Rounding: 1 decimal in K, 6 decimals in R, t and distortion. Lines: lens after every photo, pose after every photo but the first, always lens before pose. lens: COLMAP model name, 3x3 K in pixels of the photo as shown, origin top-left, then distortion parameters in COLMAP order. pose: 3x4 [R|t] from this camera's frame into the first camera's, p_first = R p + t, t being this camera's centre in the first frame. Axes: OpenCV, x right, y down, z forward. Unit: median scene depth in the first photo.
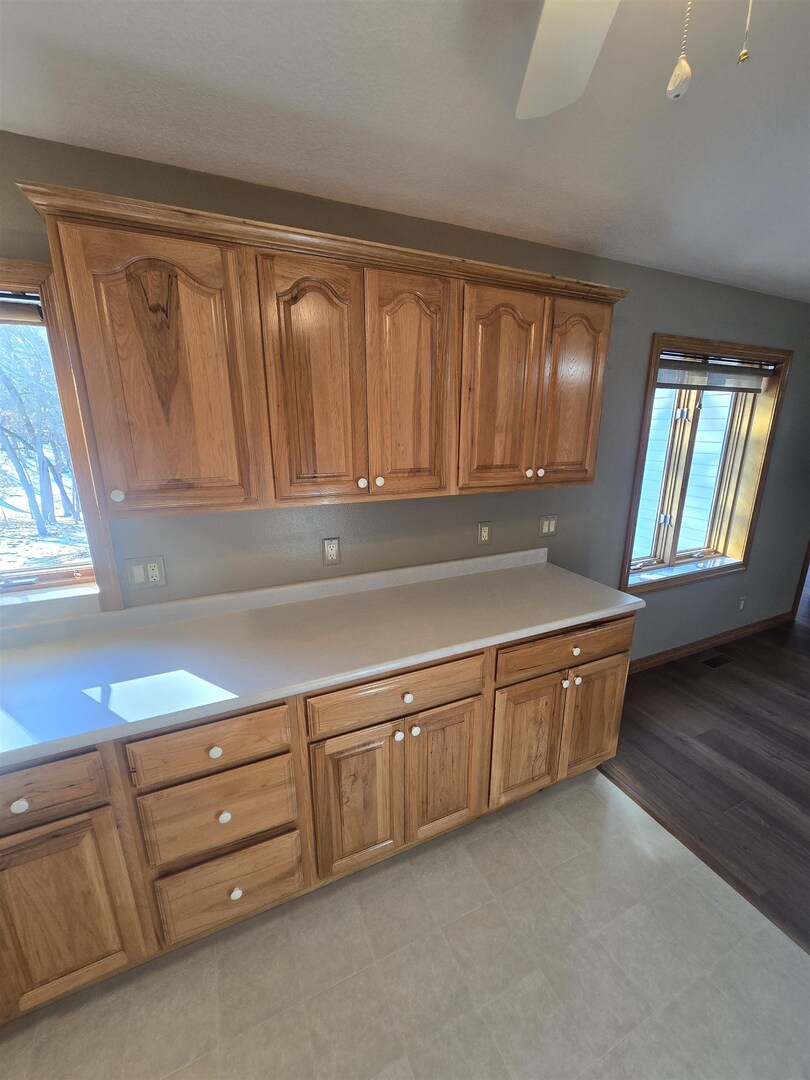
lens RADIAL K [[443.8, 0, 412.6], [0, 443.8, 544.1], [0, 0, 1]] dist [-0.001636, 0.000019]
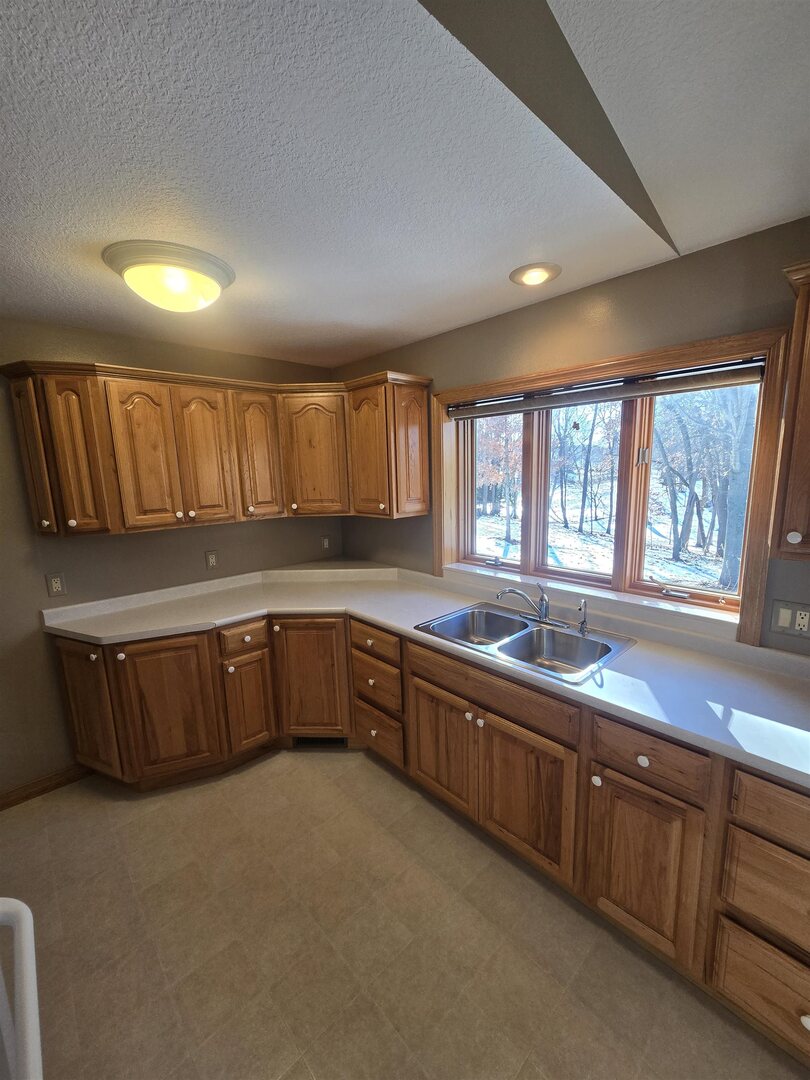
lens RADIAL K [[440.2, 0, 413.7], [0, 440.2, 546.1], [0, 0, 1]] dist [-0.000641, 0.000197]
pose [[0.318410, 0.155627, -0.935091, 0.001898], [-0.225738, 0.970503, 0.084654, 0.015728], [0.920683, 0.184131, 0.344149, -0.107255]]
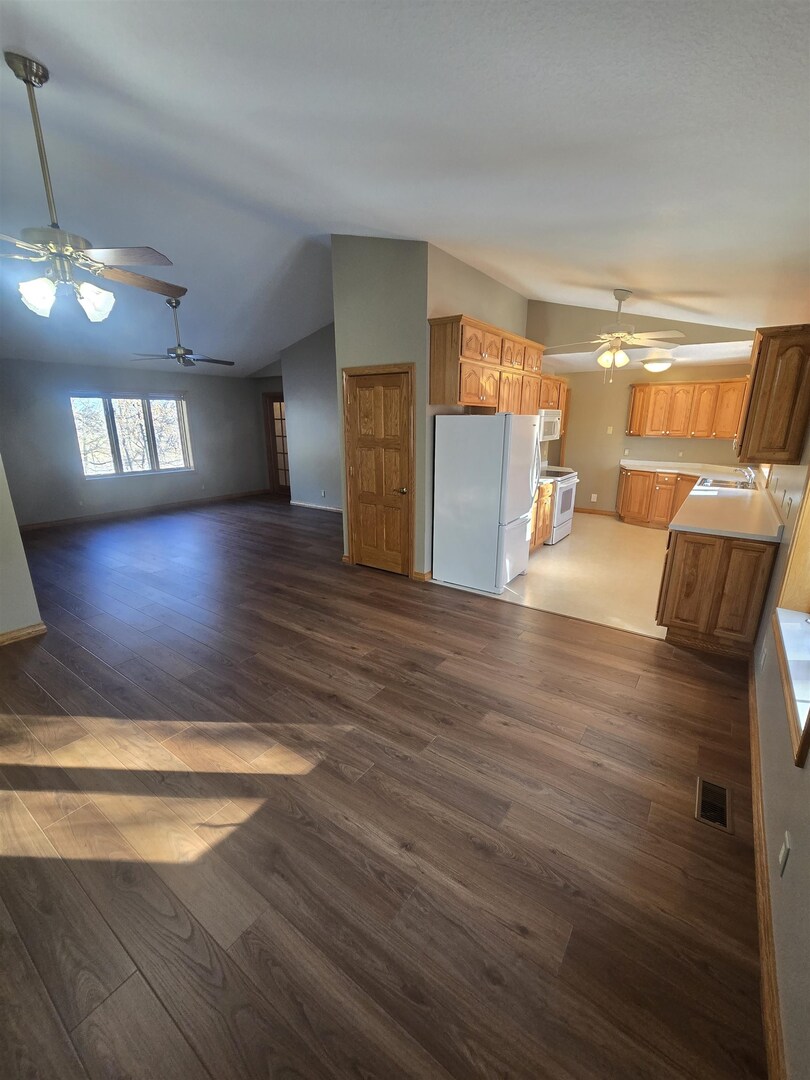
lens RADIAL K [[443.8, 0, 412.6], [0, 443.8, 544.1], [0, 0, 1]] dist [-0.001636, 0.000019]
pose [[-0.867665, 0.129190, -0.480070, 2.462302], [-0.137989, 0.865122, 0.482206, -0.541498], [0.477616, 0.484638, -0.732809, 2.017619]]
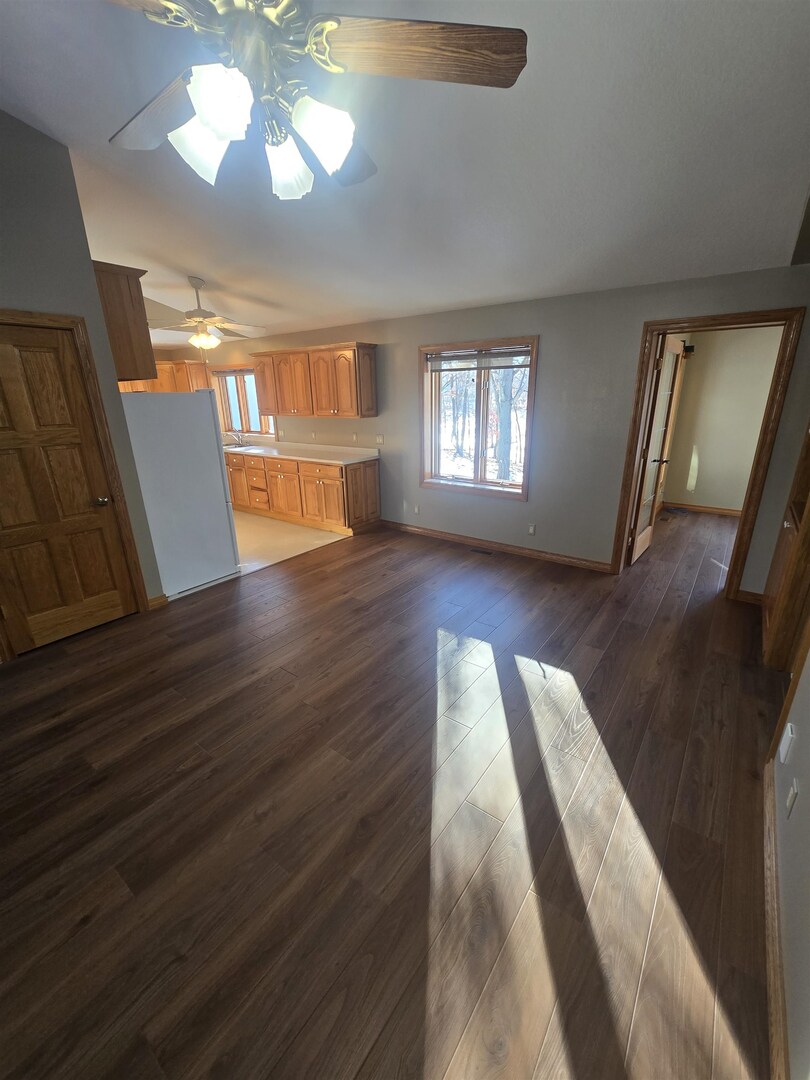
lens RADIAL K [[443.8, 0, 412.6], [0, 443.8, 544.1], [0, 0, 1]] dist [-0.001636, 0.000019]
pose [[0.475636, 0.272241, -0.836454, 3.447078], [-0.217083, 0.957819, 0.188301, 0.010298], [0.852435, 0.092017, 0.514673, 0.039468]]
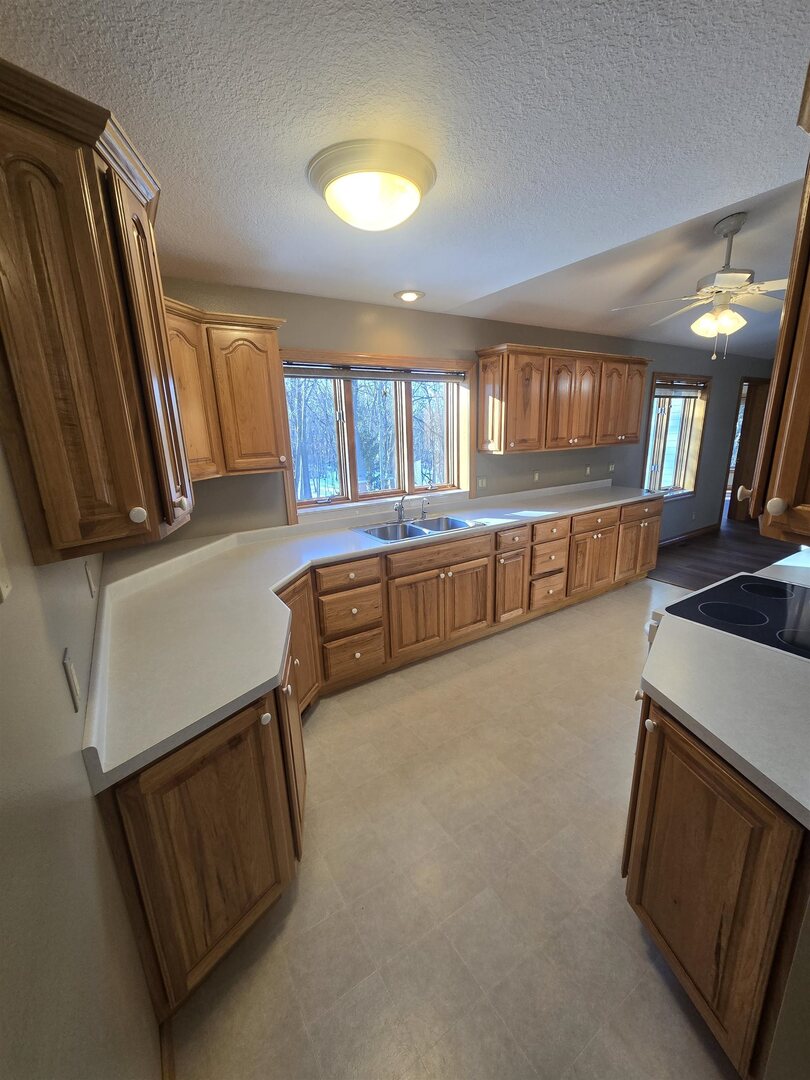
lens RADIAL K [[443.8, 0, 412.6], [0, 443.8, 544.1], [0, 0, 1]] dist [-0.001636, 0.000019]
pose [[0.989375, -0.065986, 0.129546, -1.248593], [0.066911, 0.997755, -0.002800, 0.359345], [-0.129071, 0.011439, 0.991569, -1.261676]]
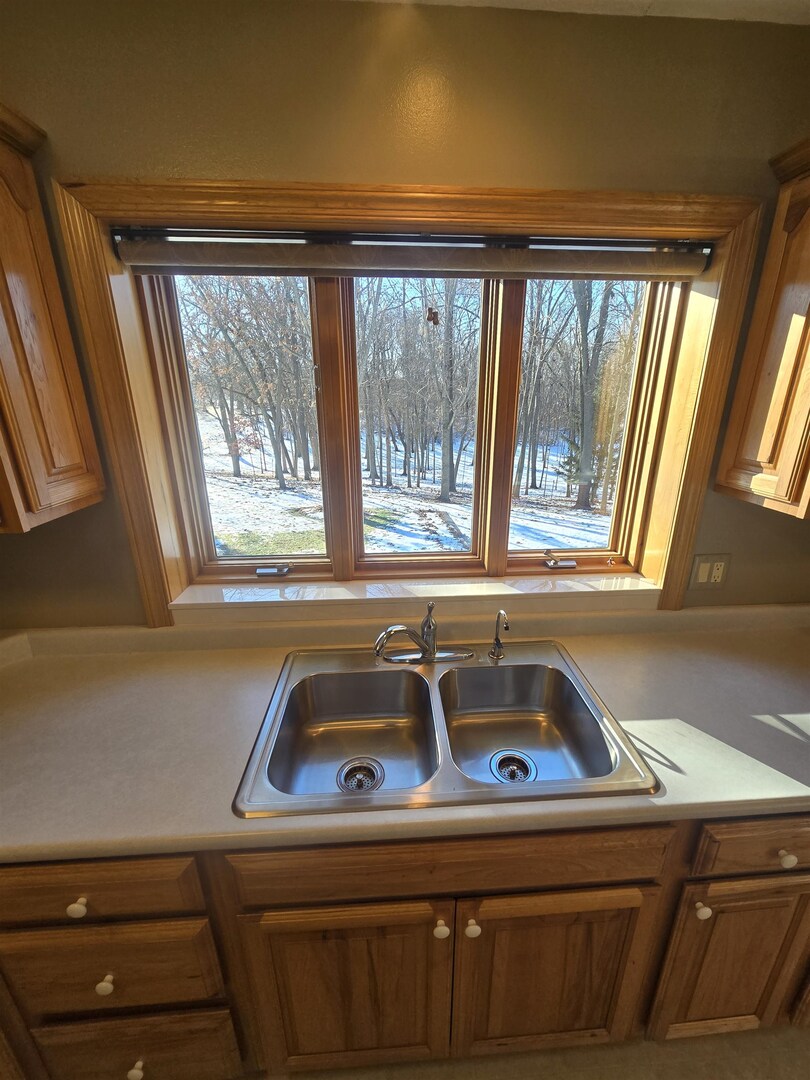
lens RADIAL K [[443.8, 0, 412.6], [0, 443.8, 544.1], [0, 0, 1]] dist [-0.001636, 0.000019]
pose [[0.931998, 0.114726, -0.343829, -0.815522], [-0.092427, 0.992451, 0.080616, -0.004891], [0.350482, -0.043355, 0.935566, -0.009505]]
